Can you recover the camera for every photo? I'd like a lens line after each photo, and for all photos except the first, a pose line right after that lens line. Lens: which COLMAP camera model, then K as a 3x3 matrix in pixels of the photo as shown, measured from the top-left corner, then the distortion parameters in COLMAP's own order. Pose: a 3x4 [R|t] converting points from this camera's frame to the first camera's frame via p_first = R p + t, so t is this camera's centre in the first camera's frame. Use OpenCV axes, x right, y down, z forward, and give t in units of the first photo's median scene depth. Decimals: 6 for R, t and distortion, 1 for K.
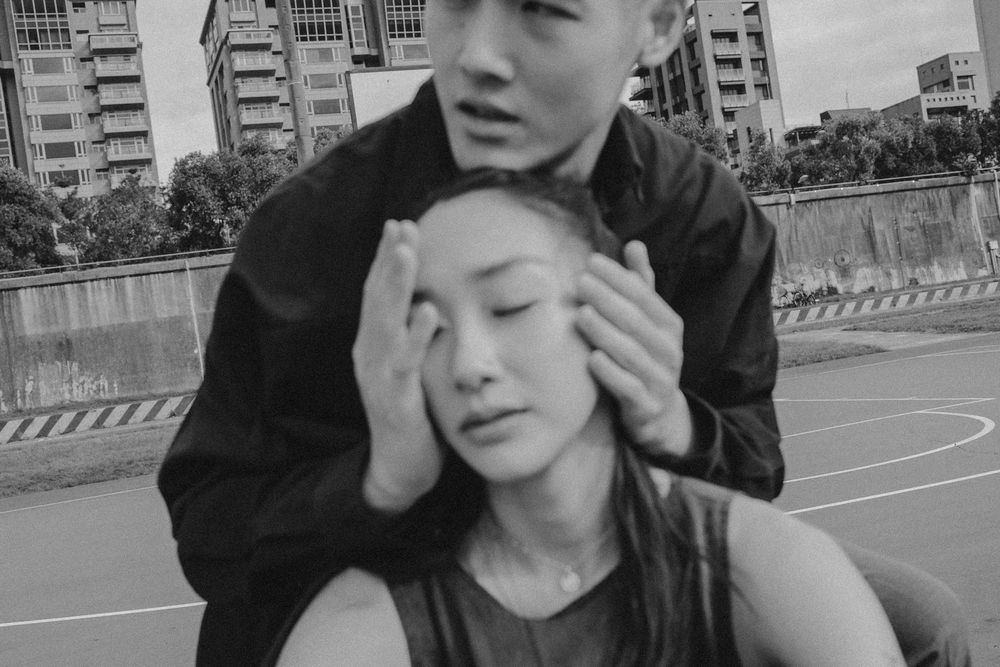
lens RADIAL K [[1092.6, 0, 523.8], [0, 1092.6, 336.1], [0, 0, 1]] dist [0.029332, 0.000000]
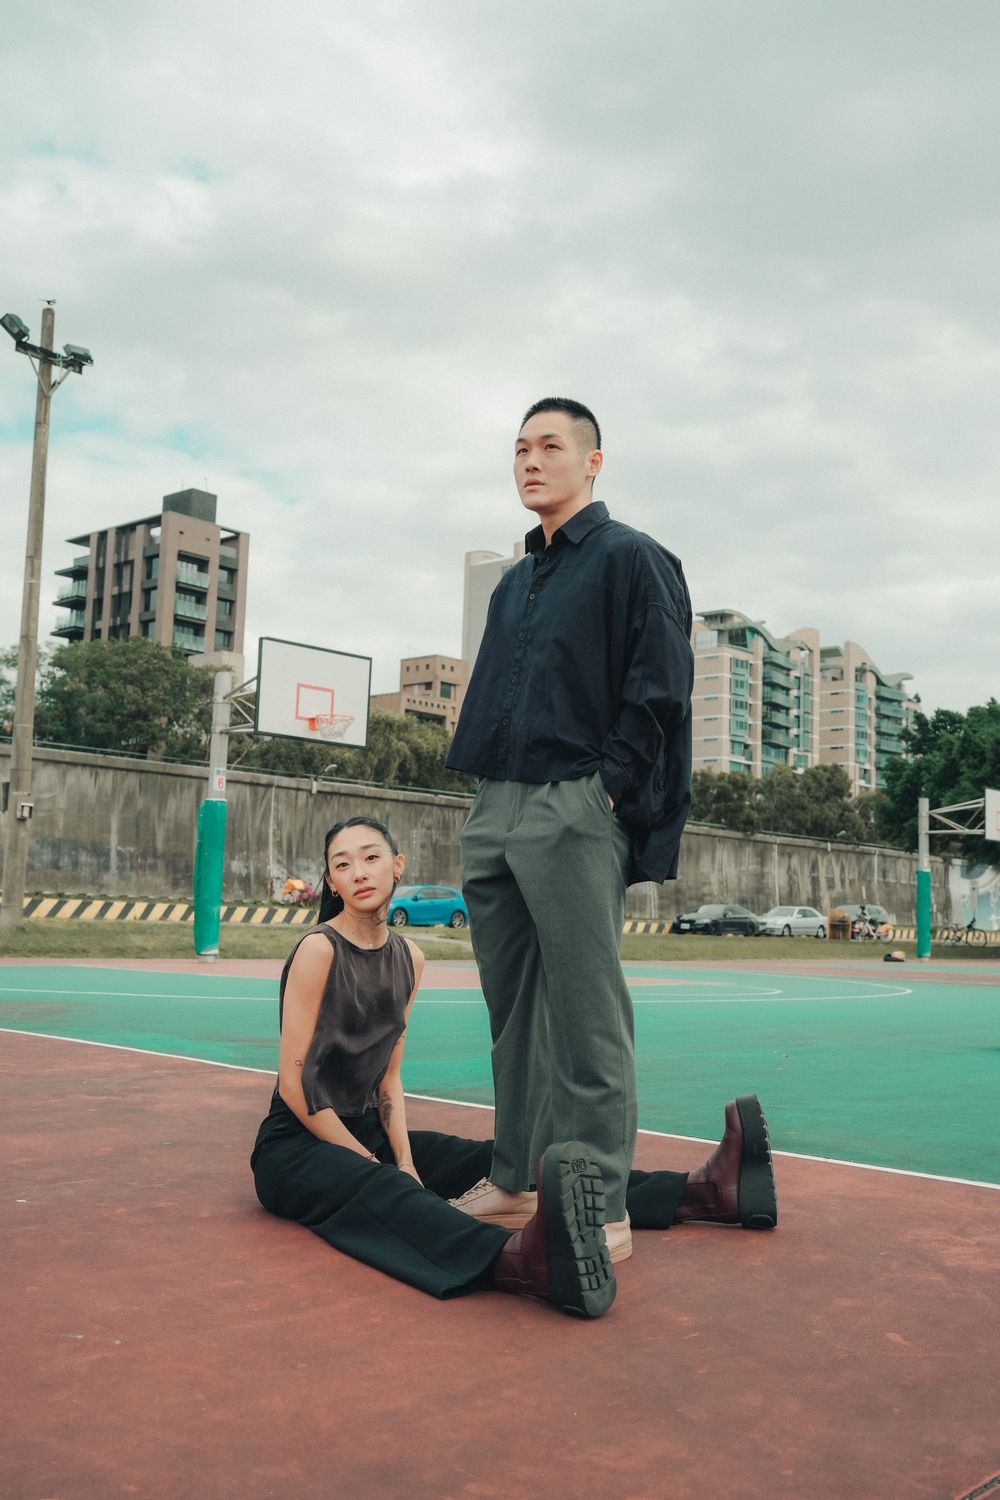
lens RADIAL K [[1639.0, 0, 489.7], [0, 1639.0, 752.2], [0, 0, 1]] dist [0.029332, 0.000000]
pose [[0.856617, 0.220243, 0.466584, -0.160872], [-0.159305, 0.973031, -0.166828, 0.029059], [-0.490744, 0.068578, 0.868601, -0.143938]]
